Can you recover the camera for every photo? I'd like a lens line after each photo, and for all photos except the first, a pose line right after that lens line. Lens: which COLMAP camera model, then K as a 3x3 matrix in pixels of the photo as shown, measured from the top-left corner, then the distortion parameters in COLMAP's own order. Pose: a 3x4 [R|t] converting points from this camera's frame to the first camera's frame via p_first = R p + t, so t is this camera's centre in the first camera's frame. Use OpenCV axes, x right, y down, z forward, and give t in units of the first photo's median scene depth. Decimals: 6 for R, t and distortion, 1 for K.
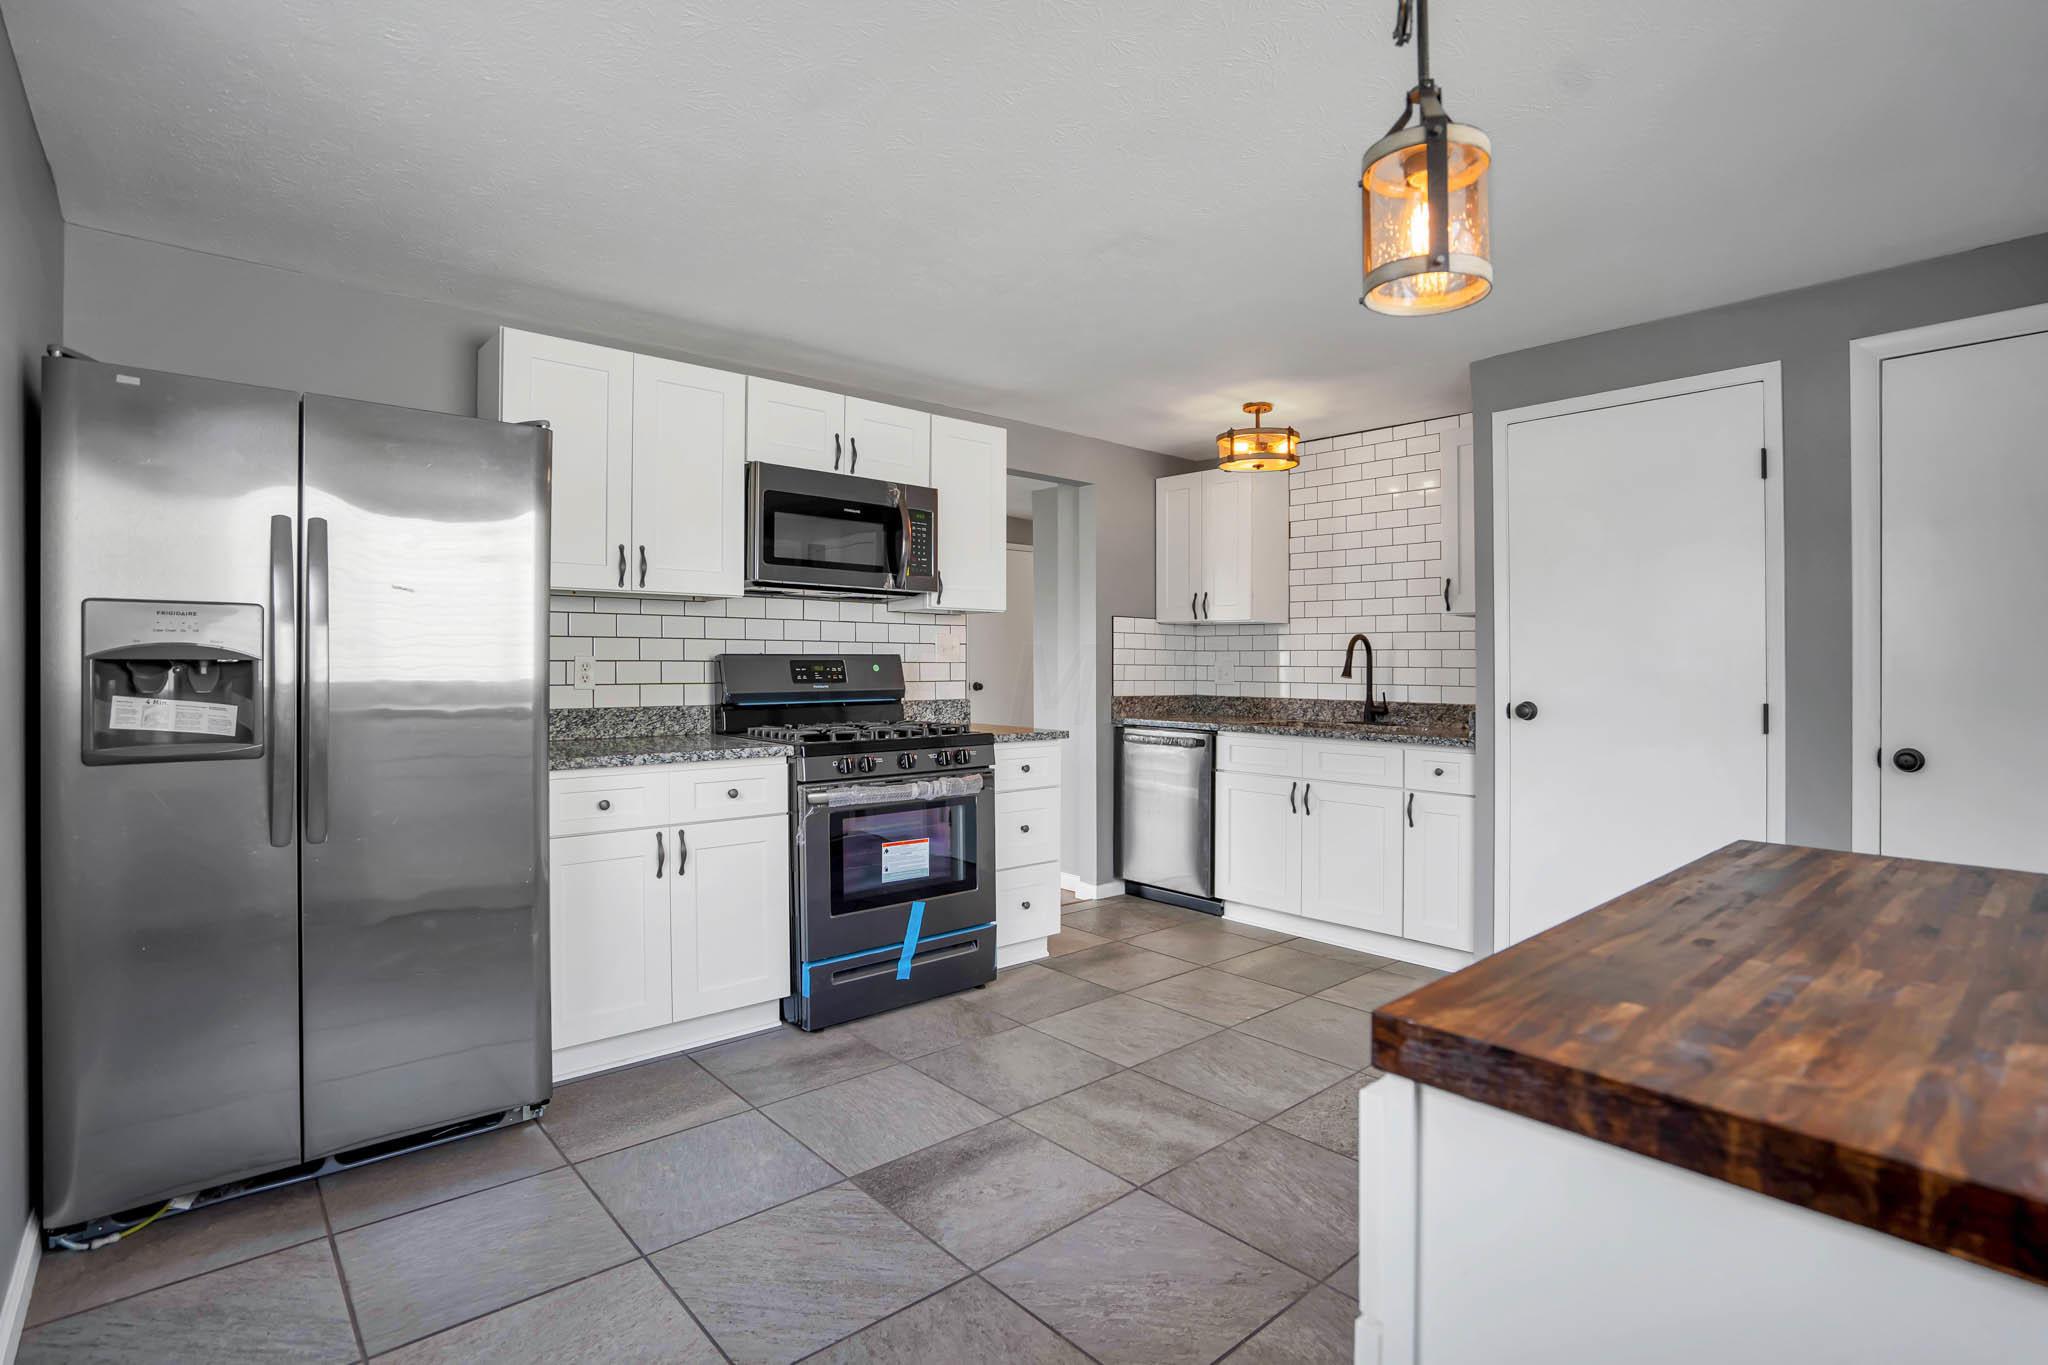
lens RADIAL K [[955.4, 0, 1050.5], [0, 955.4, 650.3], [0, 0, 1]] dist [-0.030187, 0.000520]
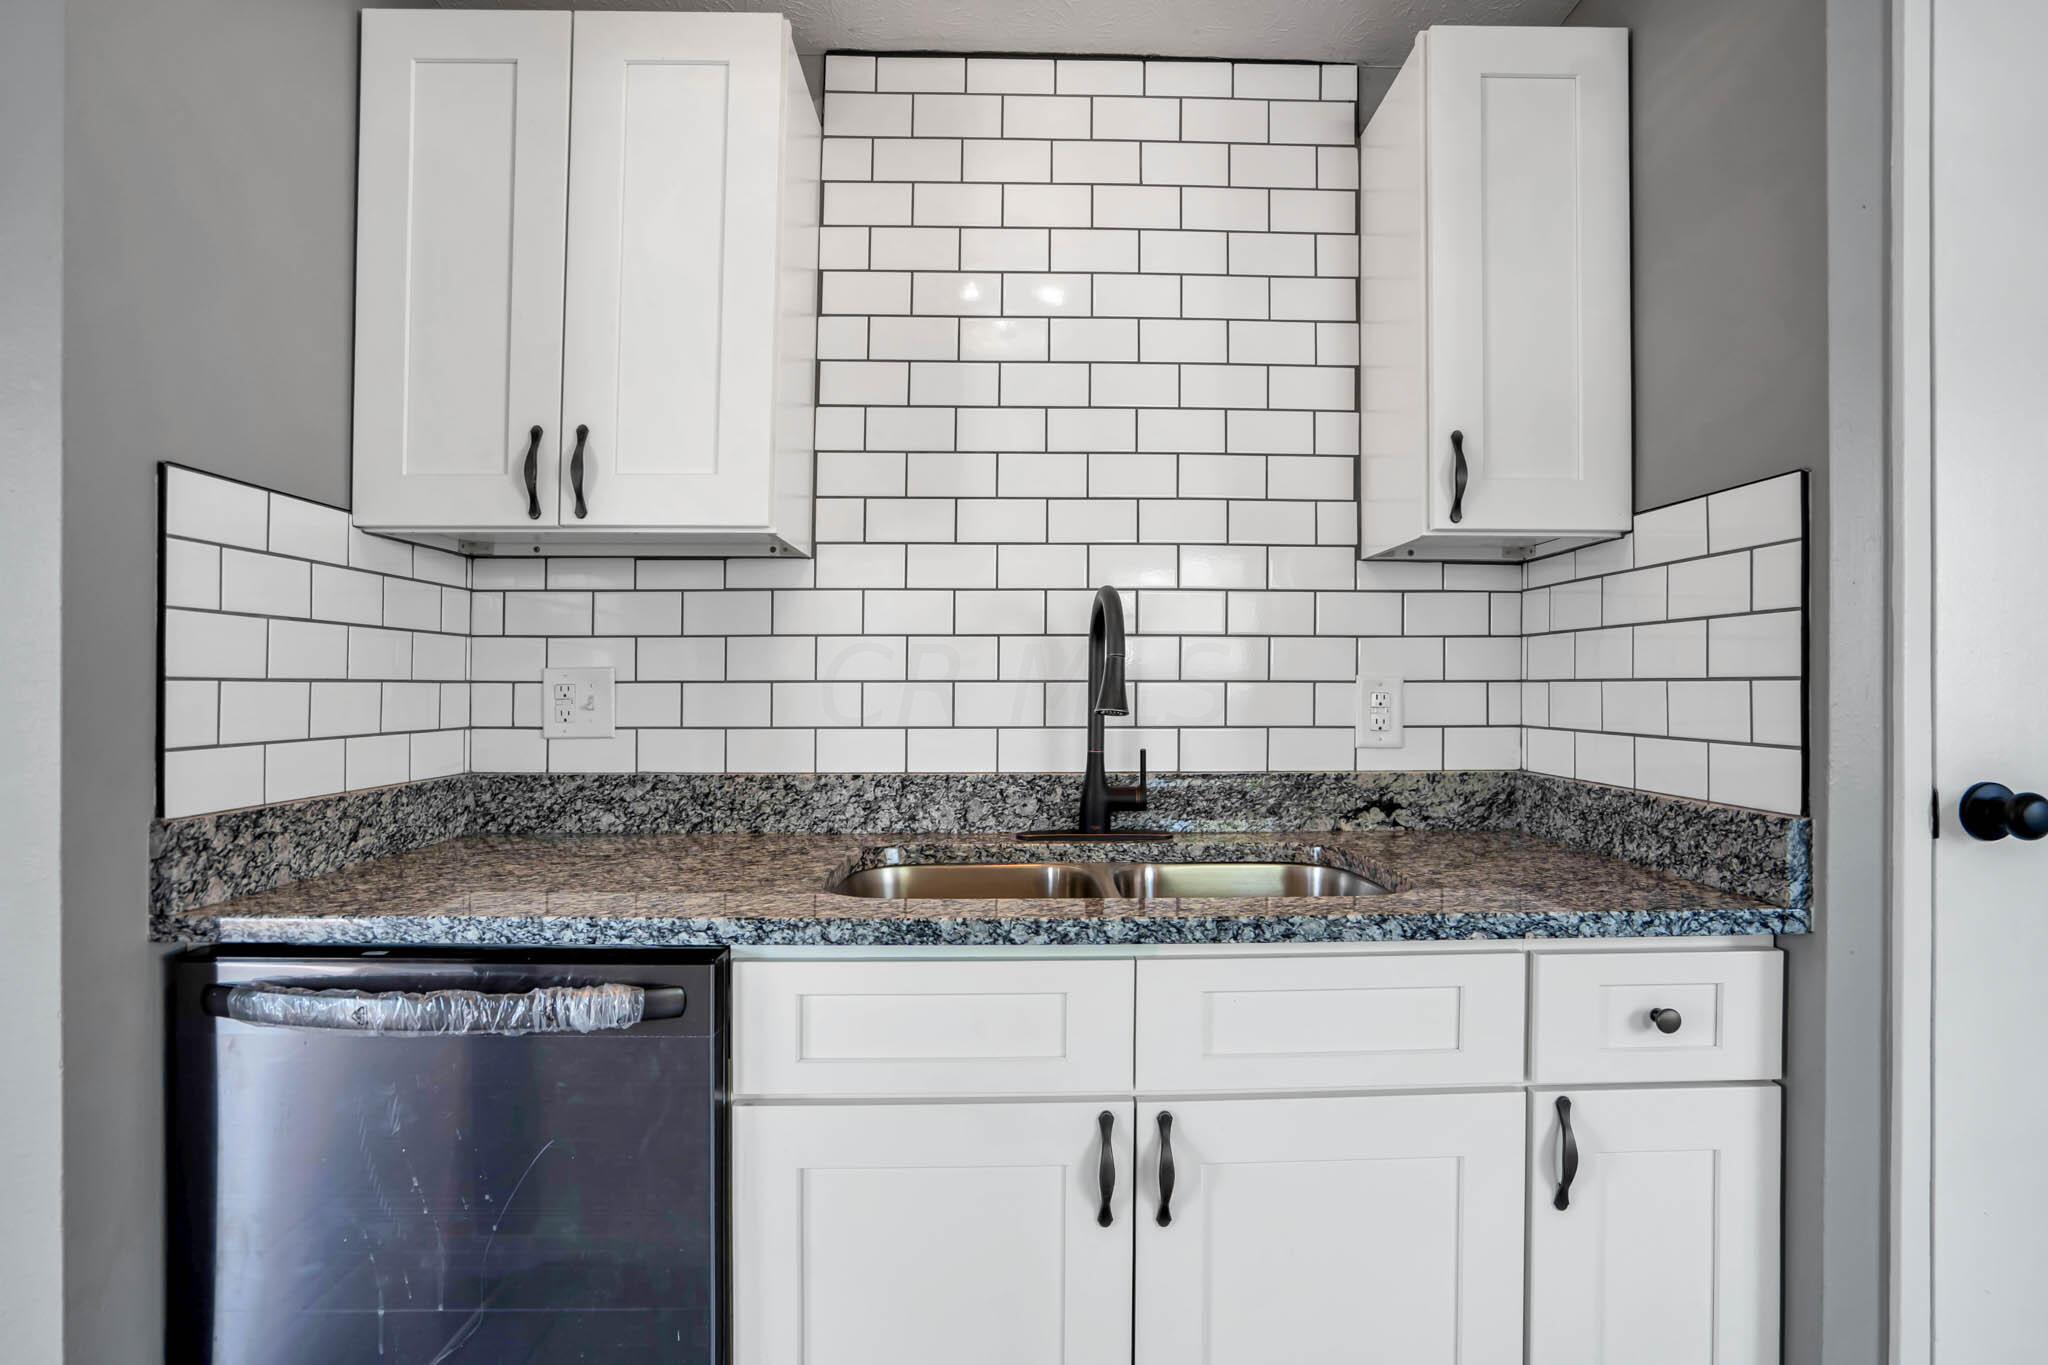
lens RADIAL K [[1041.4, 0, 1063.4], [0, 1041.4, 661.8], [0, 0, 1]] dist [-0.055353, 0.029009]
pose [[0.647608, 0.006811, 0.761943, 0.028722], [-0.006209, 0.999974, -0.003661, 0.014394], [-0.761948, -0.002361, 0.647634, 0.936276]]
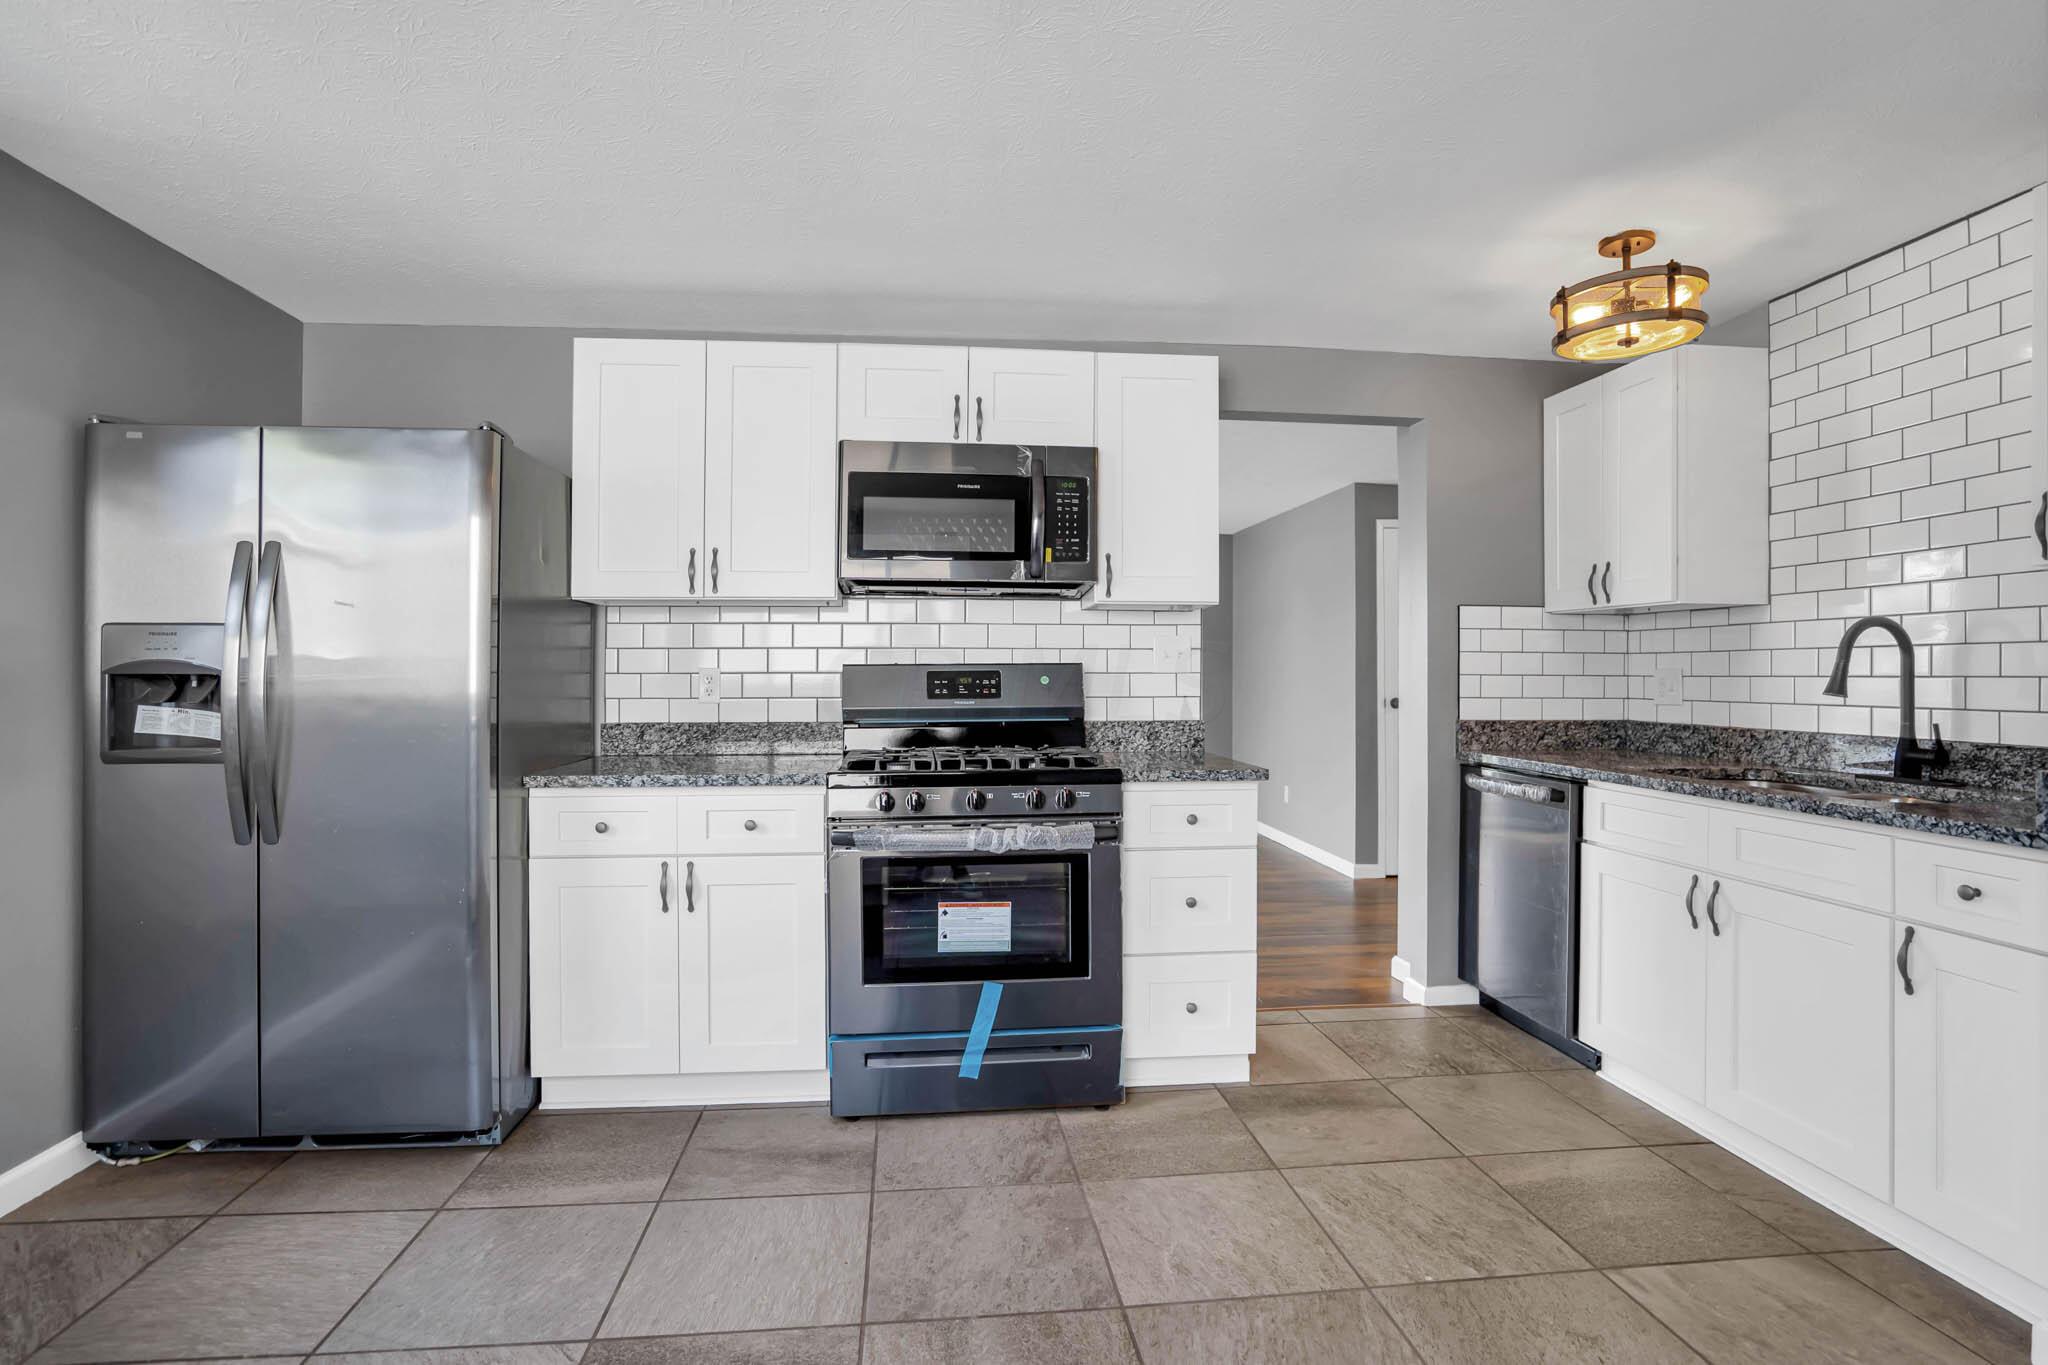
lens RADIAL K [[975.5, 0, 1030.3], [0, 975.5, 685.1], [0, 0, 1]] dist [-0.052117, 0.021891]
pose [[0.814601, 0.000573, -0.580021, 0.299713], [0.012343, 0.999756, 0.018322, 0.007891], [0.579890, -0.022084, 0.814395, 0.335261]]
